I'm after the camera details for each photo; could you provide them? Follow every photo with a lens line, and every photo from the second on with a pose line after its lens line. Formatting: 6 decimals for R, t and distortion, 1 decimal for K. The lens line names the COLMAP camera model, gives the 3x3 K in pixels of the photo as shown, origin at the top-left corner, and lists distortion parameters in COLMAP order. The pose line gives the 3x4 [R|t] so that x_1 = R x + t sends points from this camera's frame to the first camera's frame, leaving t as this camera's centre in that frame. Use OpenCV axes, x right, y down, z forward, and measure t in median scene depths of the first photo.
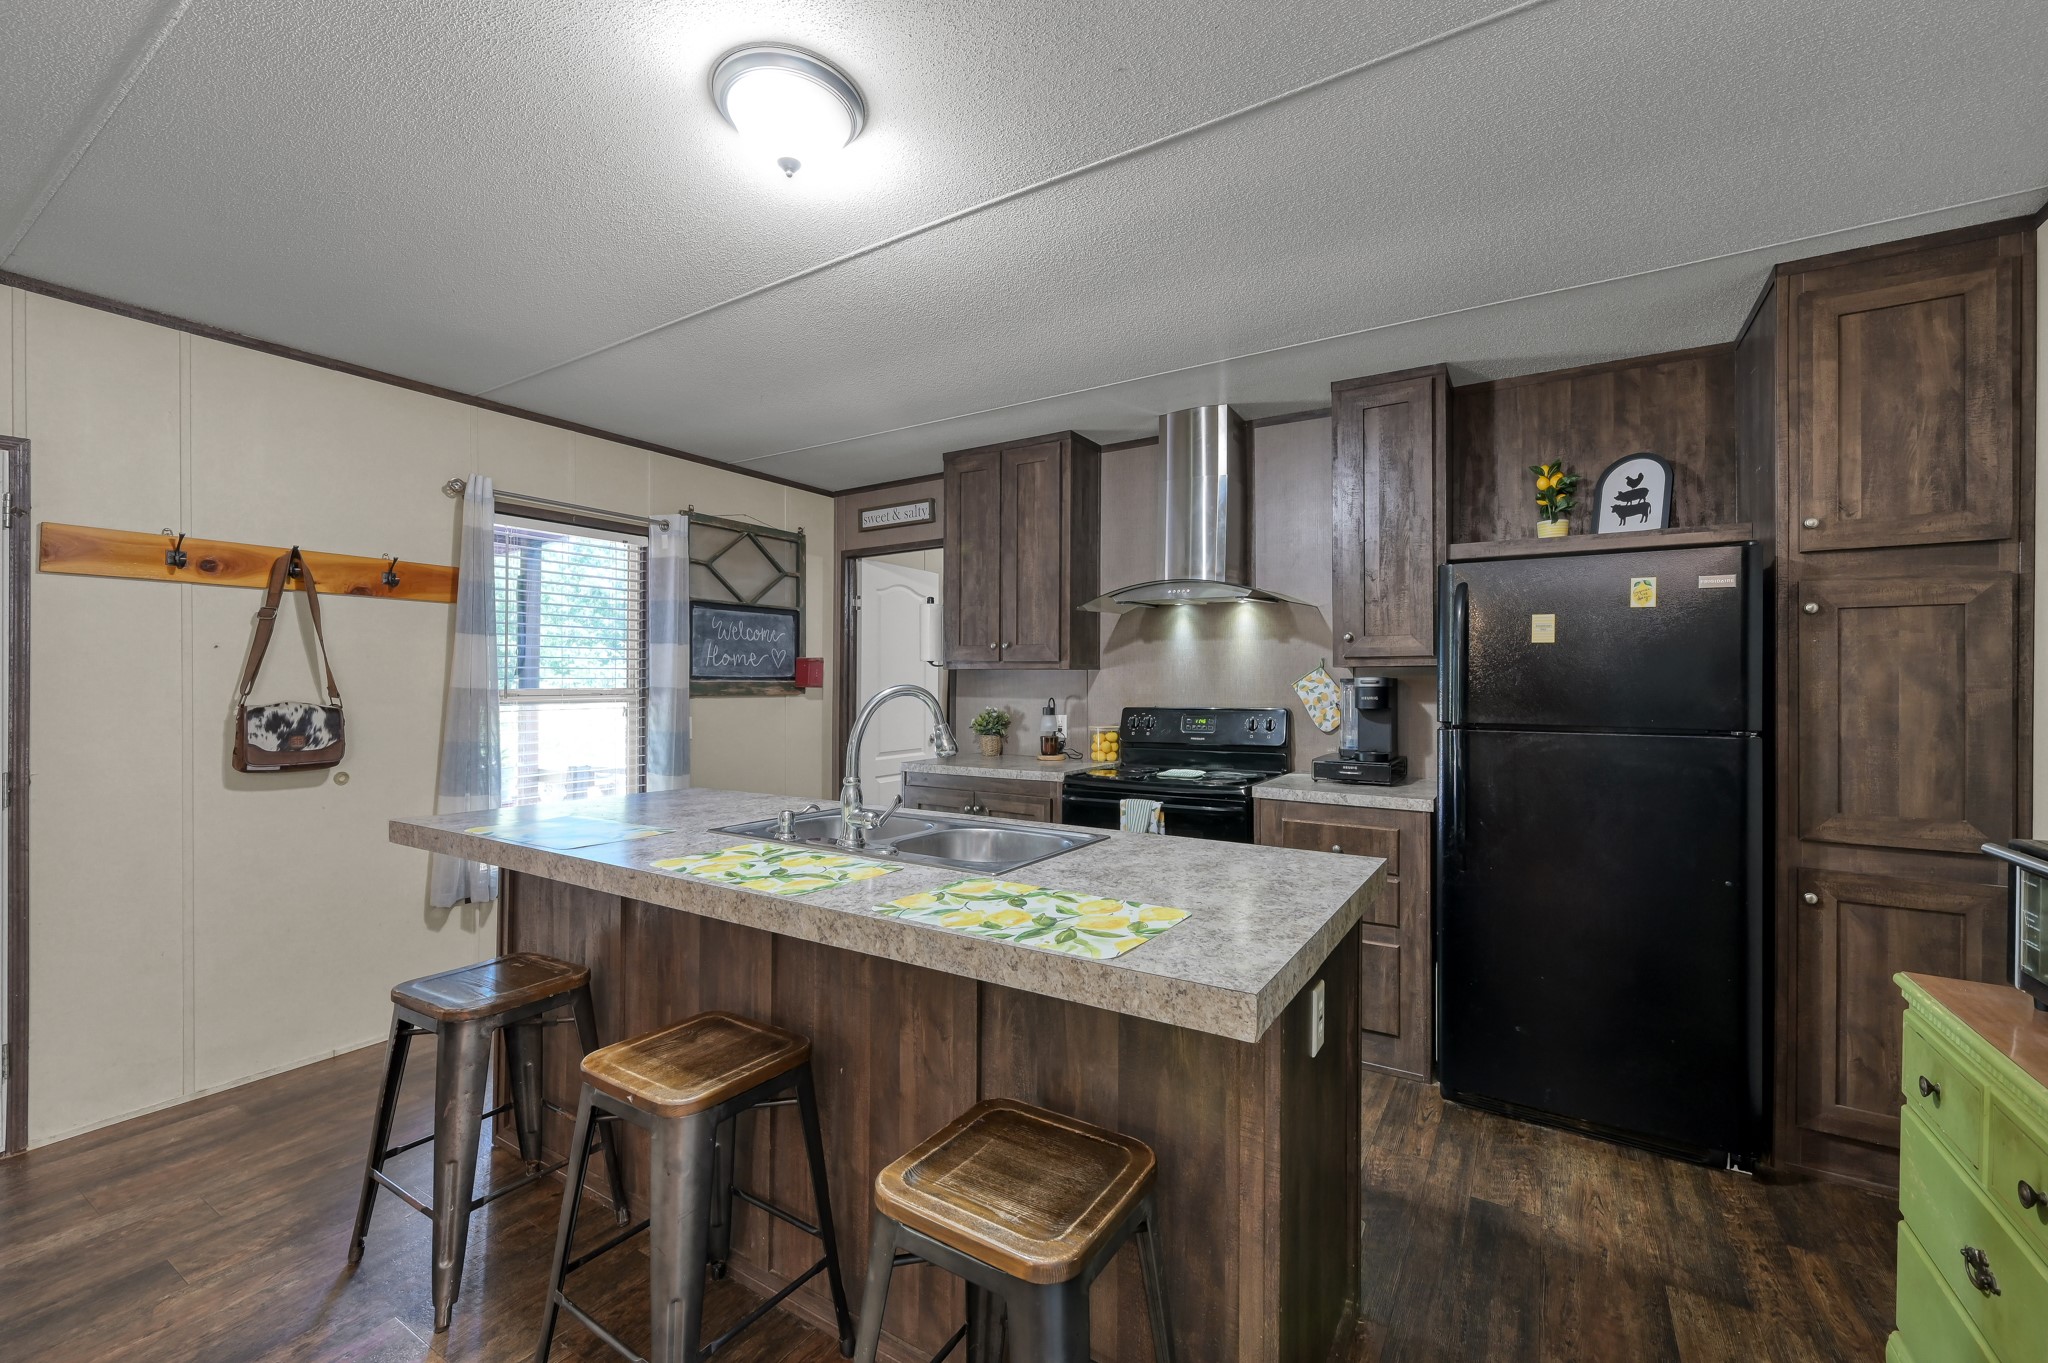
lens RADIAL K [[838.3, 0, 1020.7], [0, 838.3, 681.7], [0, 0, 1]] dist [-0.001032, 0.000347]
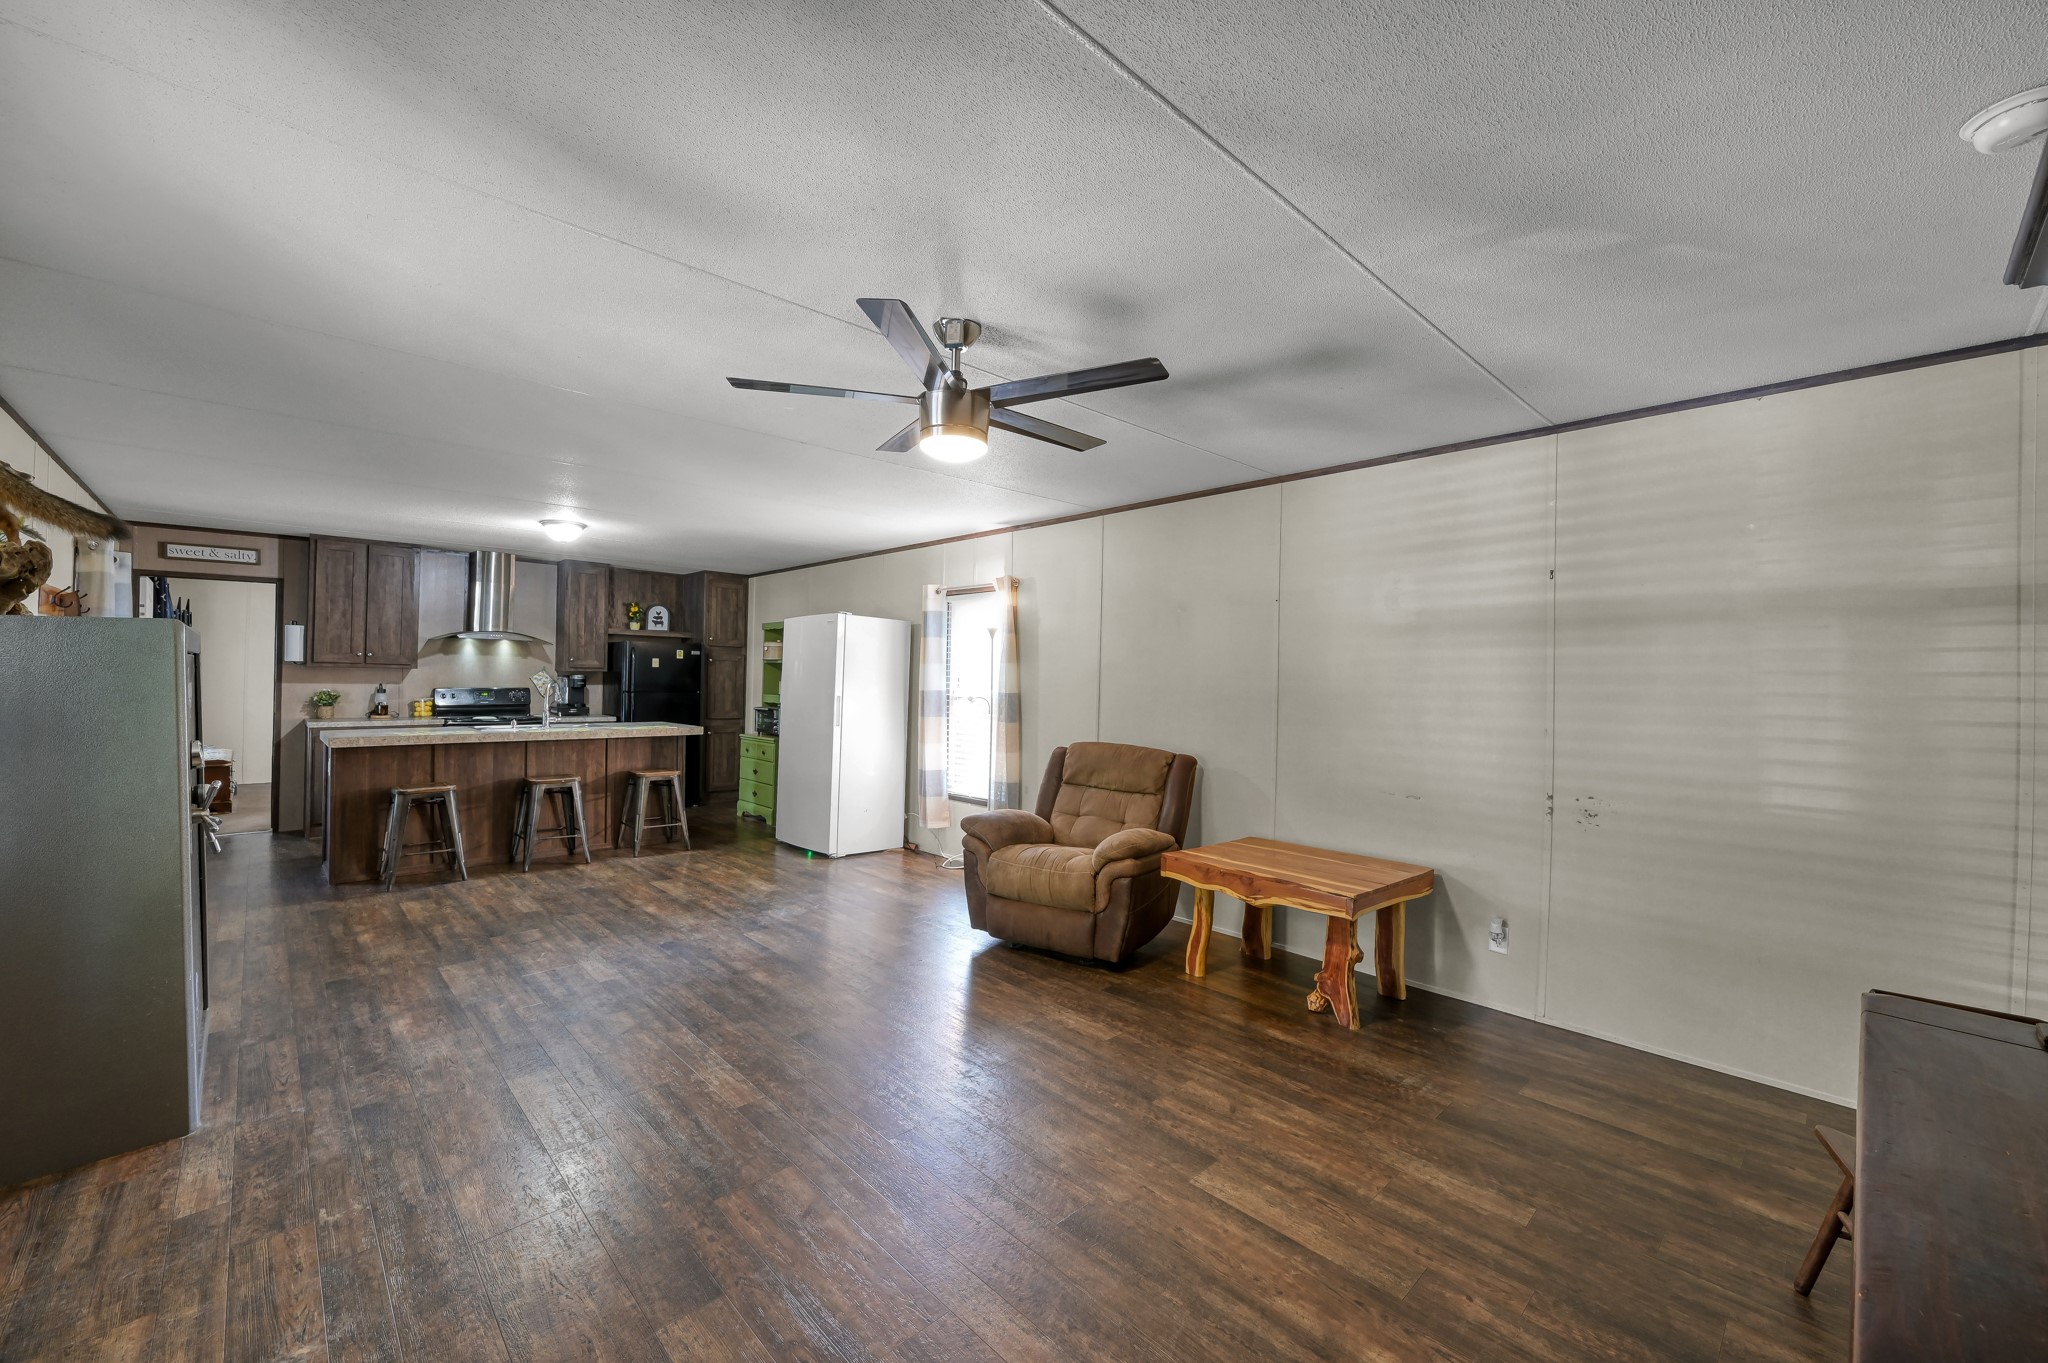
lens RADIAL K [[815.7, 0, 1030.0], [0, 815.7, 676.3], [0, 0, 1]] dist [-0.001416, -0.000799]
pose [[0.252564, 0.002616, 0.967577, -1.818295], [-0.019145, 0.999814, 0.002294, -0.037203], [-0.967391, -0.019103, 0.252567, -1.086609]]
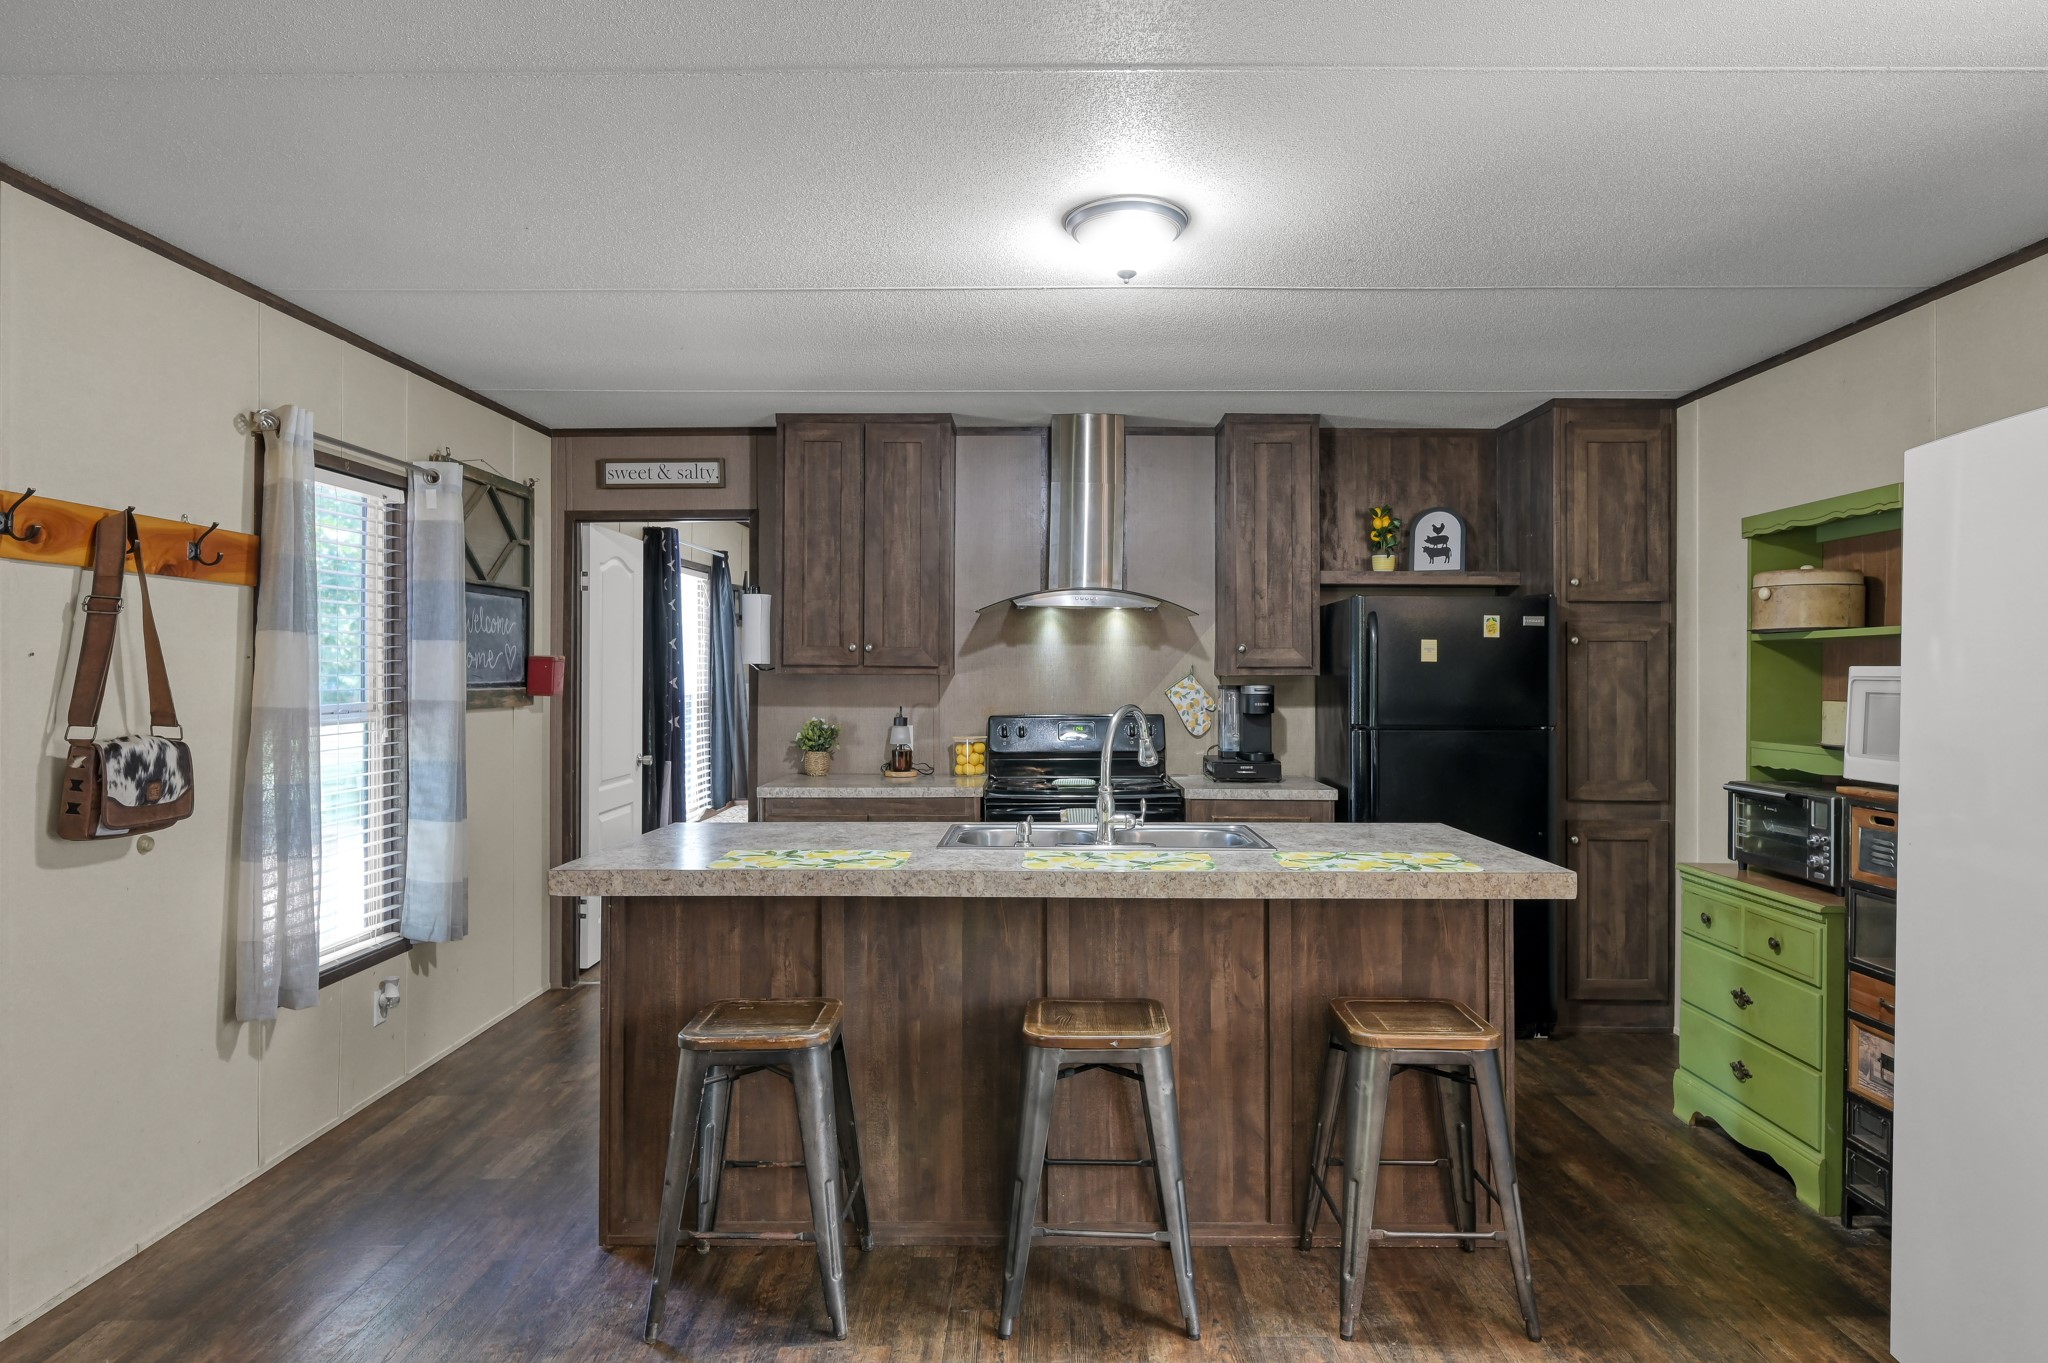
lens RADIAL K [[1202.7, 0, 1046.6], [0, 1202.7, 665.6], [0, 0, 1]] dist [-0.002939, 0.004777]
pose [[0.850296, 0.002270, 0.526300, -0.703089], [-0.000837, 0.999995, -0.002961, -0.028006], [-0.526304, 0.002077, 0.850294, -0.220275]]
